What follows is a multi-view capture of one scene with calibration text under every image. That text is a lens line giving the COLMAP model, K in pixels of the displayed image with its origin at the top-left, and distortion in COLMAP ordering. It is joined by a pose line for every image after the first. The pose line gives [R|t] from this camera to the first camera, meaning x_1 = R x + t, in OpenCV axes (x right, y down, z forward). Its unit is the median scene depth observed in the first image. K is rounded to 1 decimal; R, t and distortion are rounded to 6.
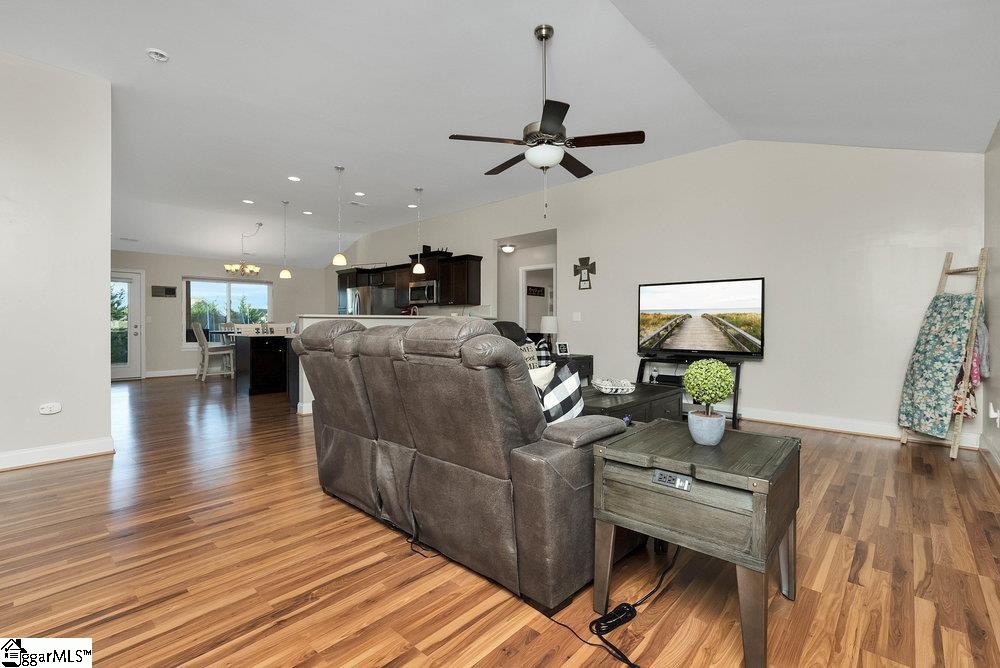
lens RADIAL K [[450.2, 0, 503.1], [0, 450.2, 327.4], [0, 0, 1]] dist [-0.000263, -0.000333]
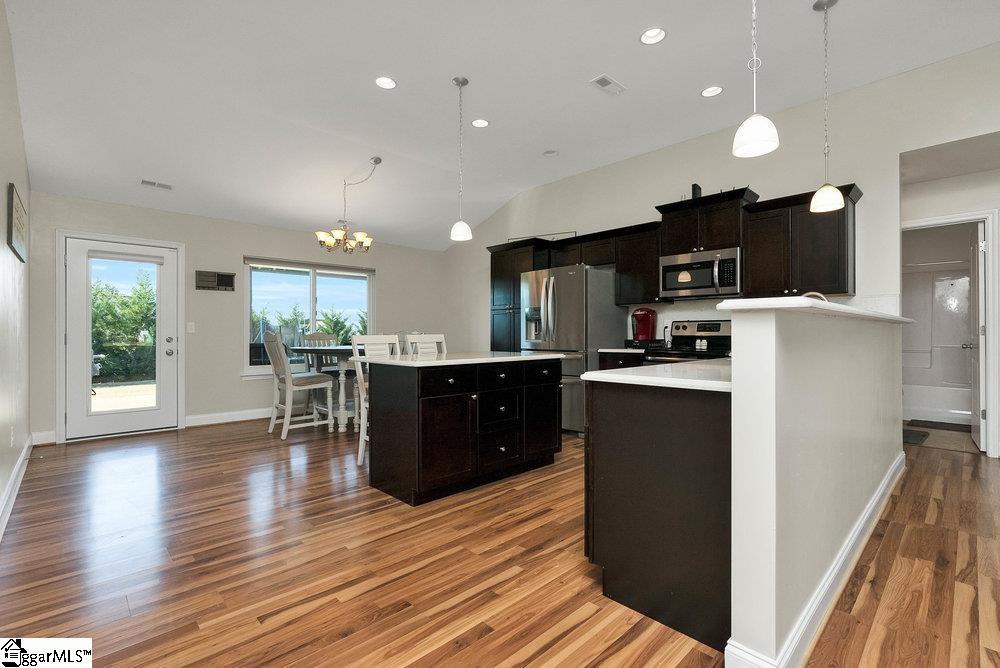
lens RADIAL K [[456.2, 0, 500.0], [0, 456.2, 334.0], [0, 0, 1]] dist [-0.001055, -0.000201]
pose [[0.997413, -0.001504, -0.071874, -0.543486], [0.000785, 0.999949, -0.010030, -0.004985], [0.071886, 0.009948, 0.997363, 0.691851]]
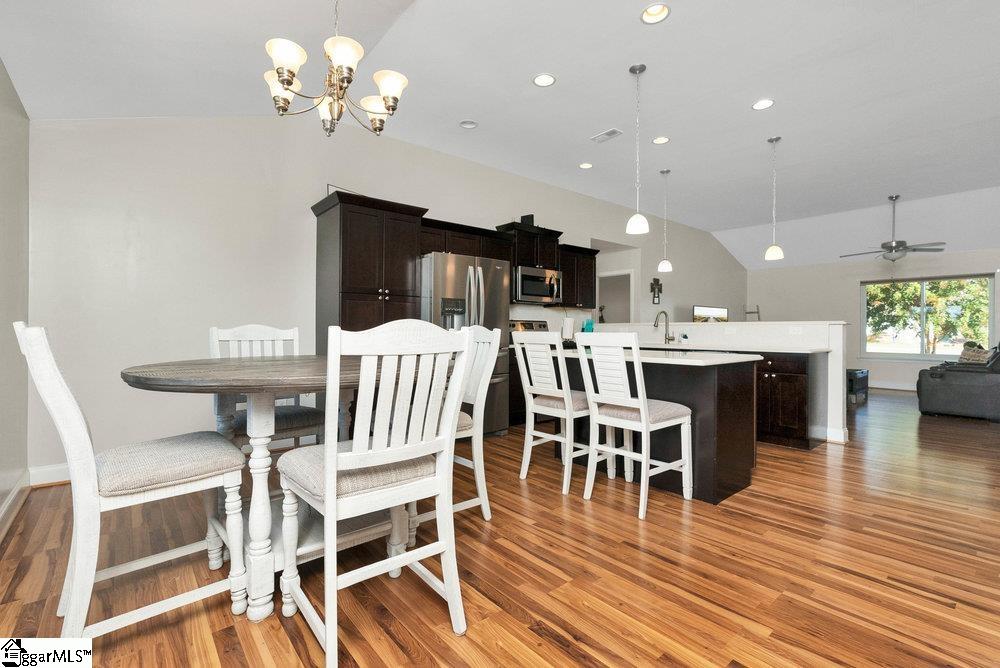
lens RADIAL K [[462.0, 0, 500.0], [0, 462.0, 334.0], [0, 0, 1]] dist [0.001159, 0.000221]
pose [[0.154274, -0.003905, 0.988020, -1.298528], [0.003970, 0.999987, 0.003332, -0.010668], [-0.988020, 0.003409, 0.154288, 1.416764]]
